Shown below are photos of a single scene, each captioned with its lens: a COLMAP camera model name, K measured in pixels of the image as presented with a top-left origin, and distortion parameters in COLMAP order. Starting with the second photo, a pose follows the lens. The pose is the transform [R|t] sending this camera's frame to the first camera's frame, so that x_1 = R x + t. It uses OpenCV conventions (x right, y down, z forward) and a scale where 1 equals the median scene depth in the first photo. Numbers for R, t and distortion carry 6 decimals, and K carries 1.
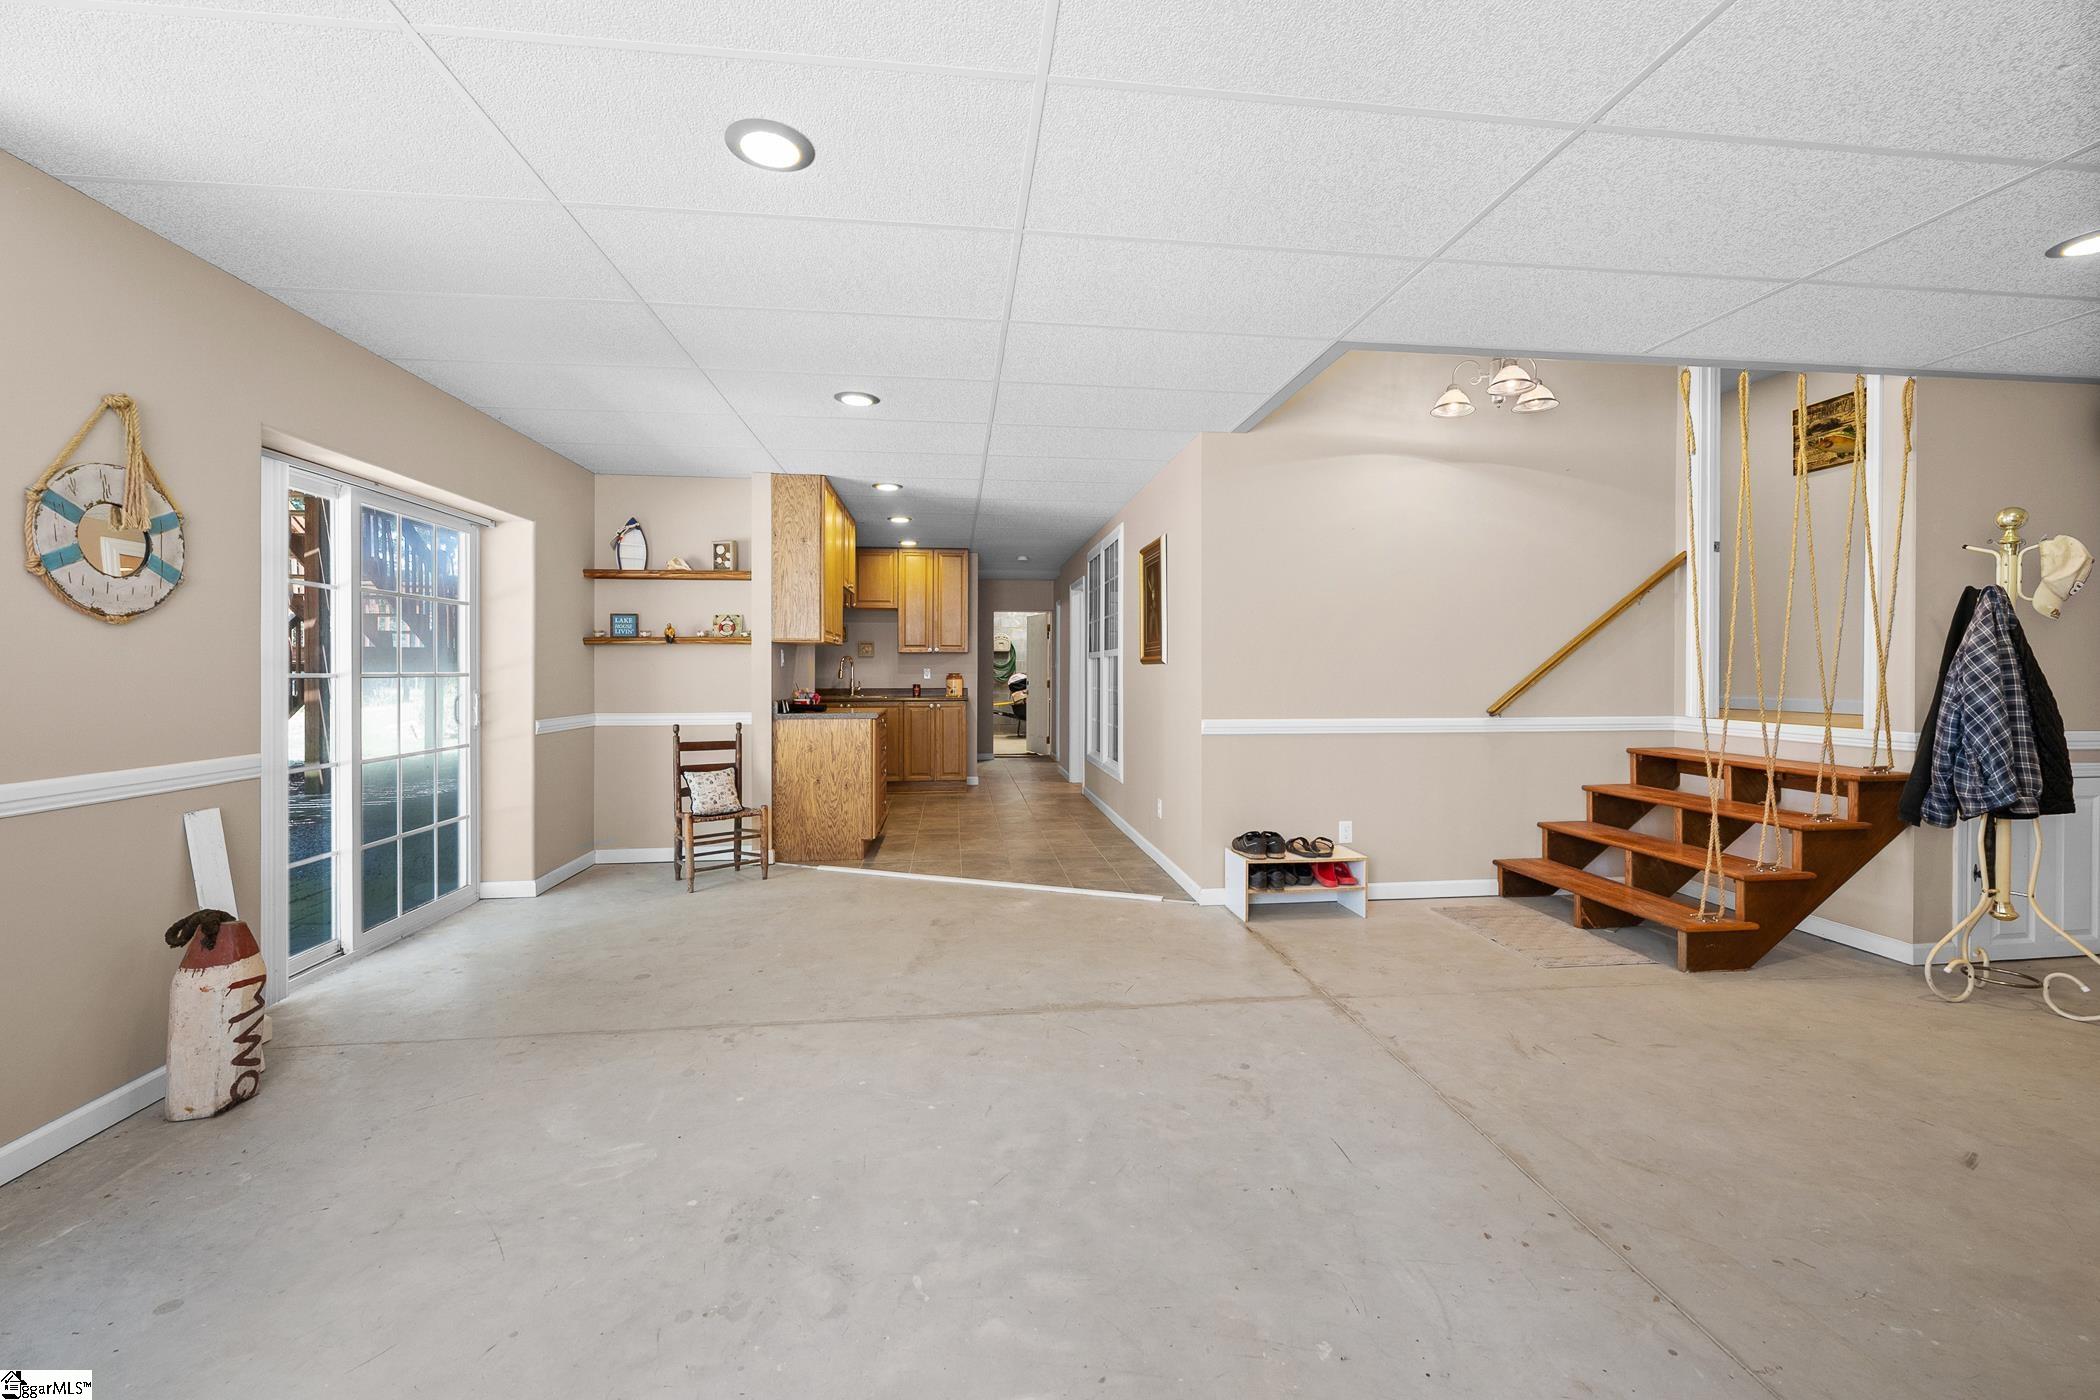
lens RADIAL K [[840.6, 0, 1046.1], [0, 840.6, 681.2], [0, 0, 1]] dist [0.001231, 0.000542]
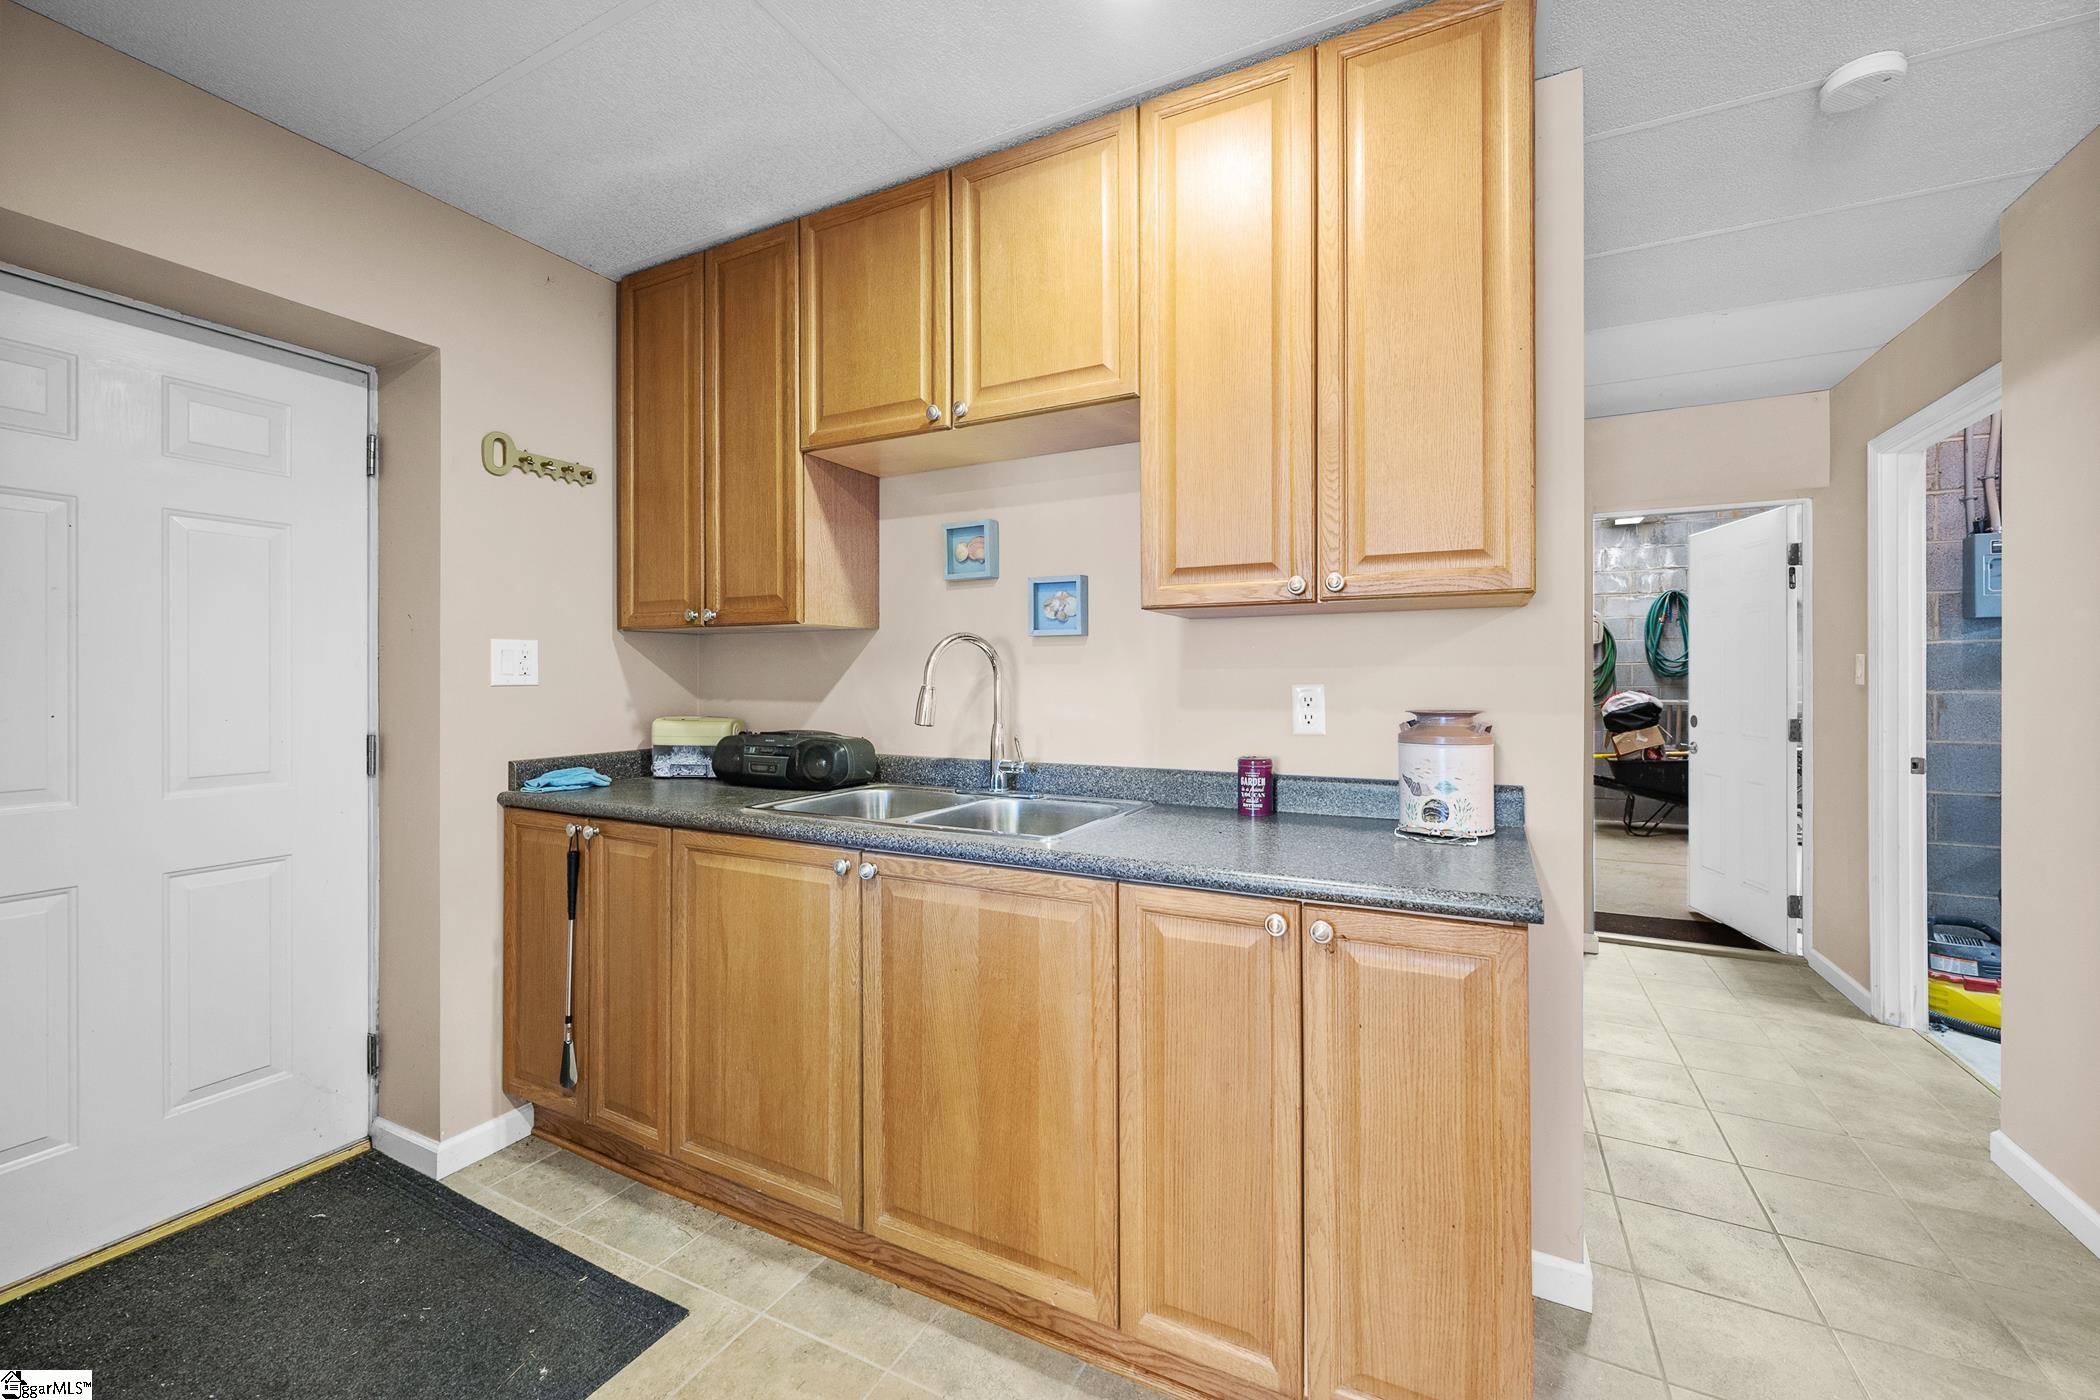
lens RADIAL K [[840.6, 0, 1053.6], [0, 840.6, 685.3], [0, 0, 1]] dist [0.001231, 0.000542]
pose [[0.838670, -0.005124, -0.544615, -0.141988], [-0.000507, 0.999948, -0.010188, -0.022772], [0.544639, 0.008821, 0.838624, 1.403042]]
